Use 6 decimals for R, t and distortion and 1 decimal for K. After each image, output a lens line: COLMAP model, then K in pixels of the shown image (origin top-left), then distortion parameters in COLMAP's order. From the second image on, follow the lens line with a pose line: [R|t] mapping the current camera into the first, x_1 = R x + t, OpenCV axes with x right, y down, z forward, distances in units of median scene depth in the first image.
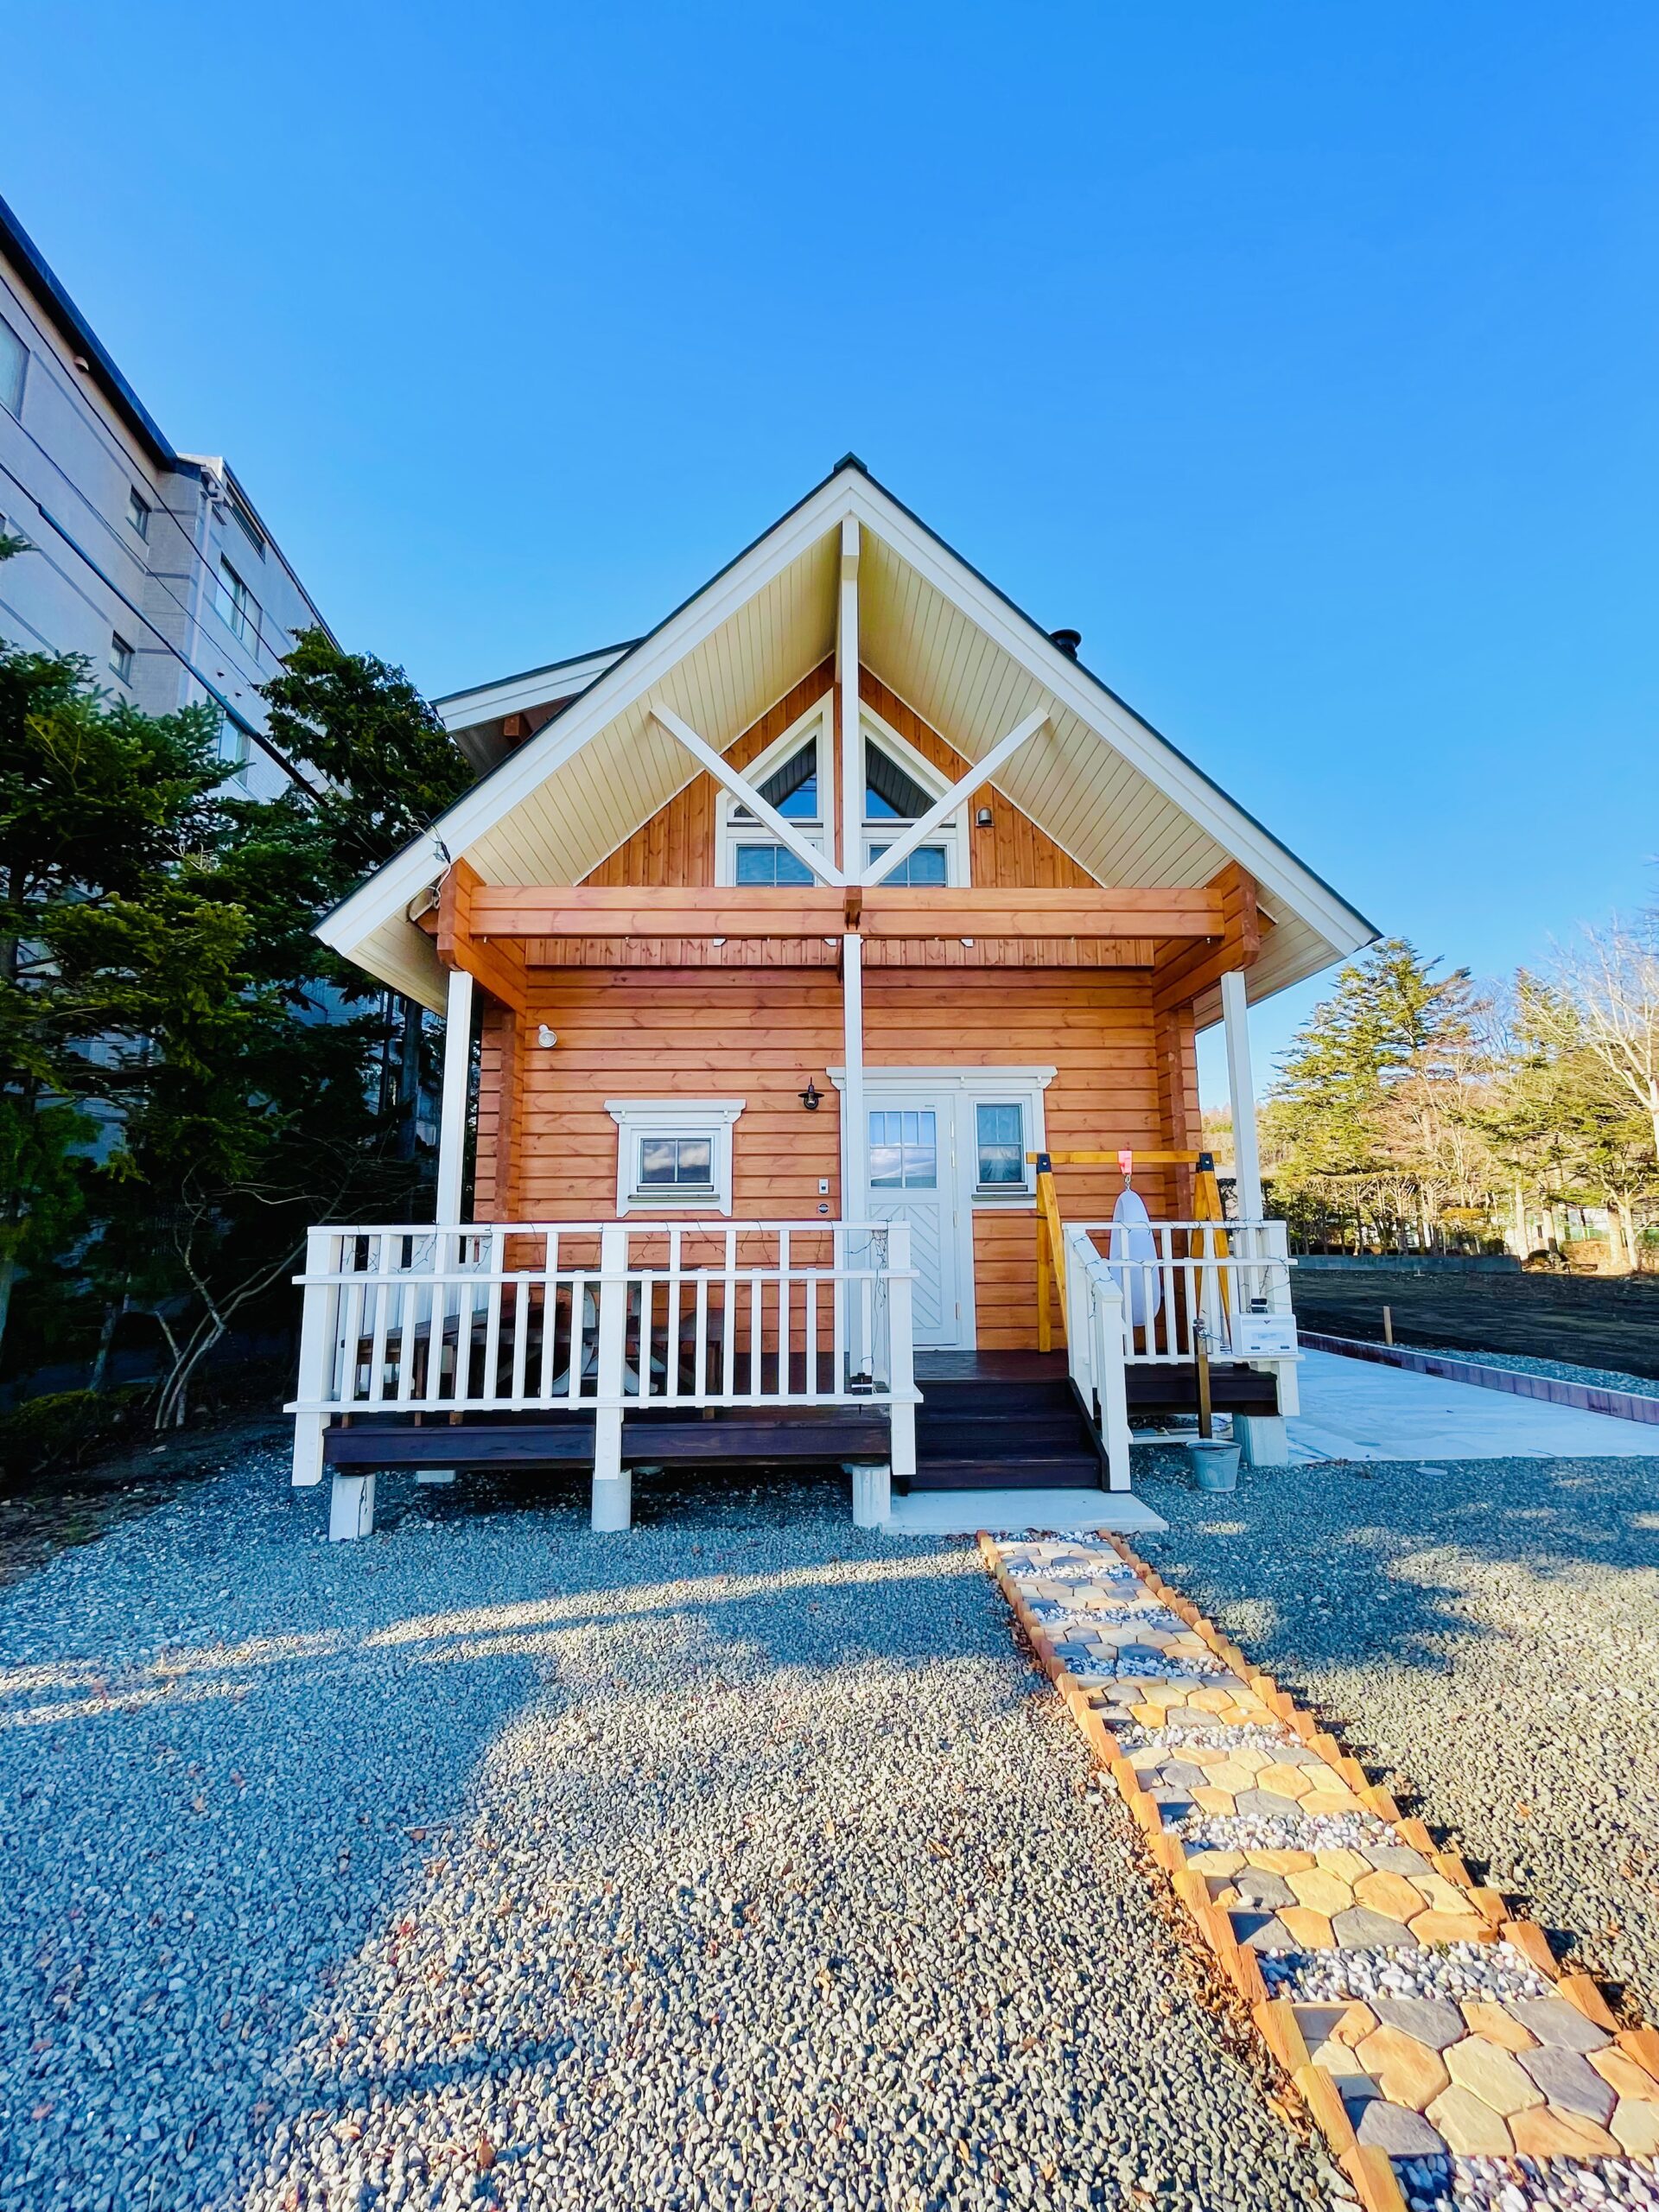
lens RADIAL K [[893.4, 0, 832.6], [0, 893.4, 1104.3], [0, 0, 1]] dist [-0.002601, 0.000071]
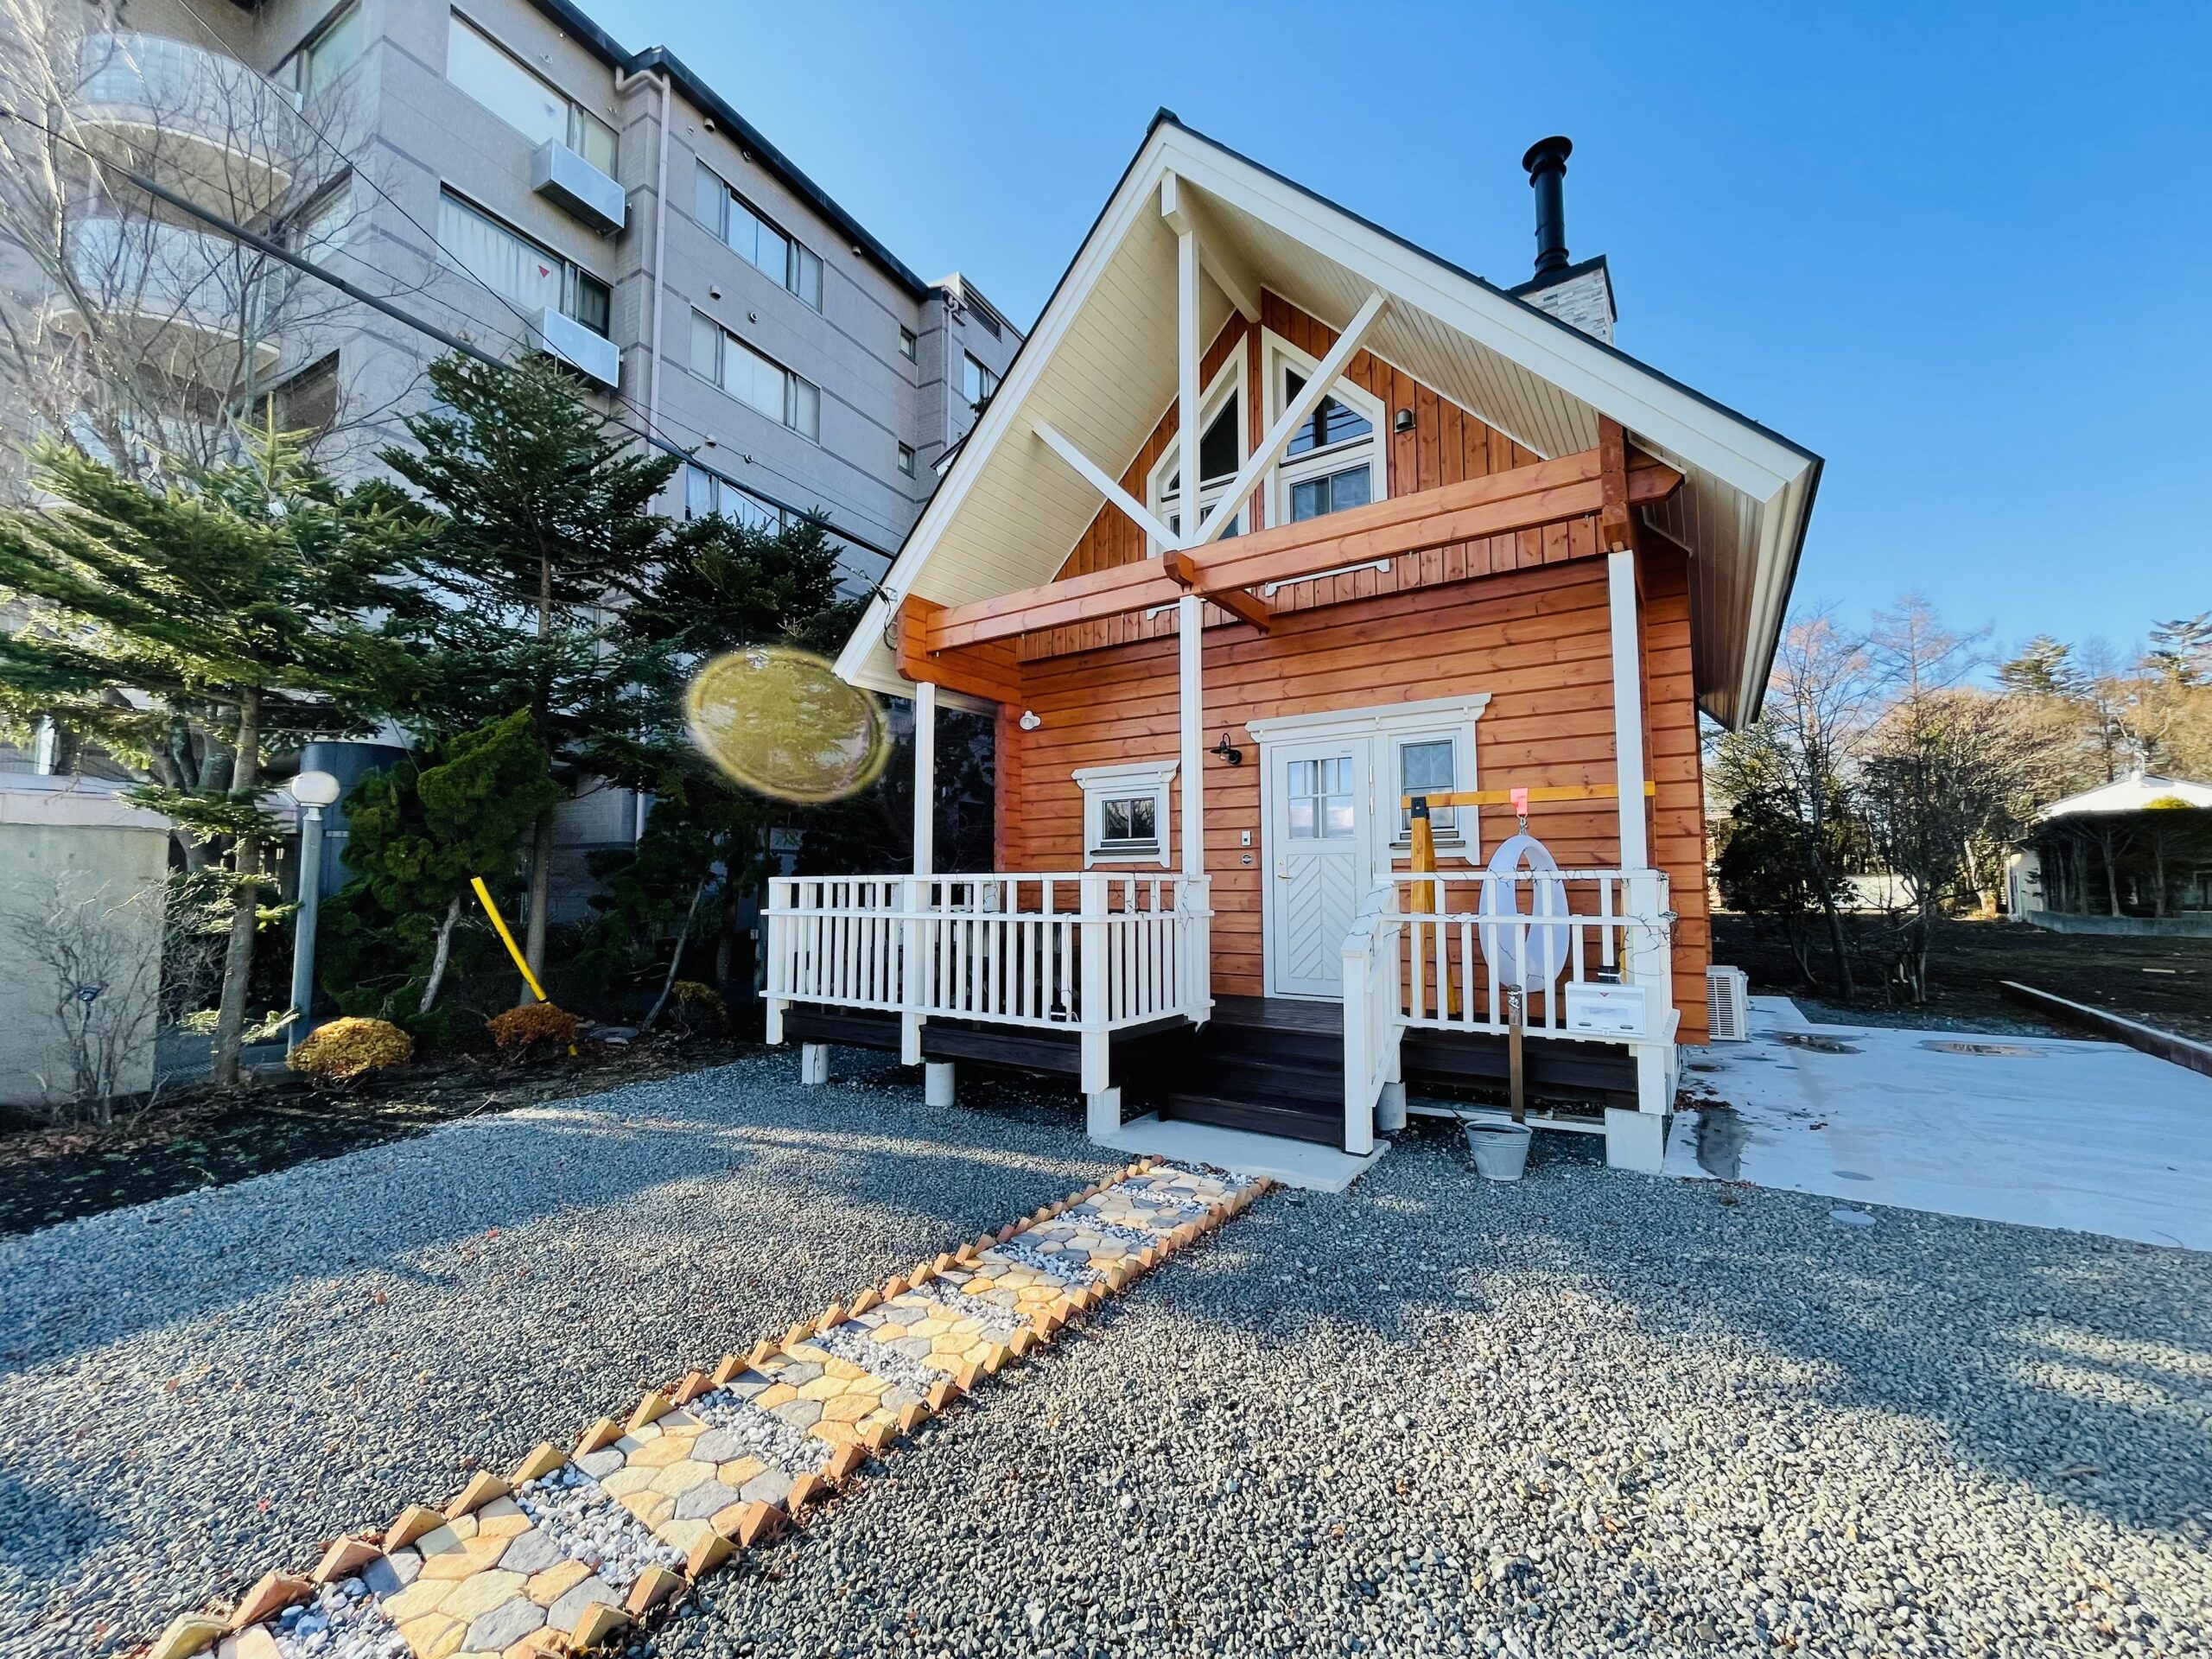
lens RADIAL K [[893.4, 0, 1110.7], [0, 893.4, 826.8], [0, 0, 1]] dist [-0.002601, 0.000071]
pose [[0.805769, -0.033467, -0.591284, 0.480417], [0.082057, 0.995081, 0.055501, 0.009399], [0.586518, -0.093240, 0.804551, 0.080633]]
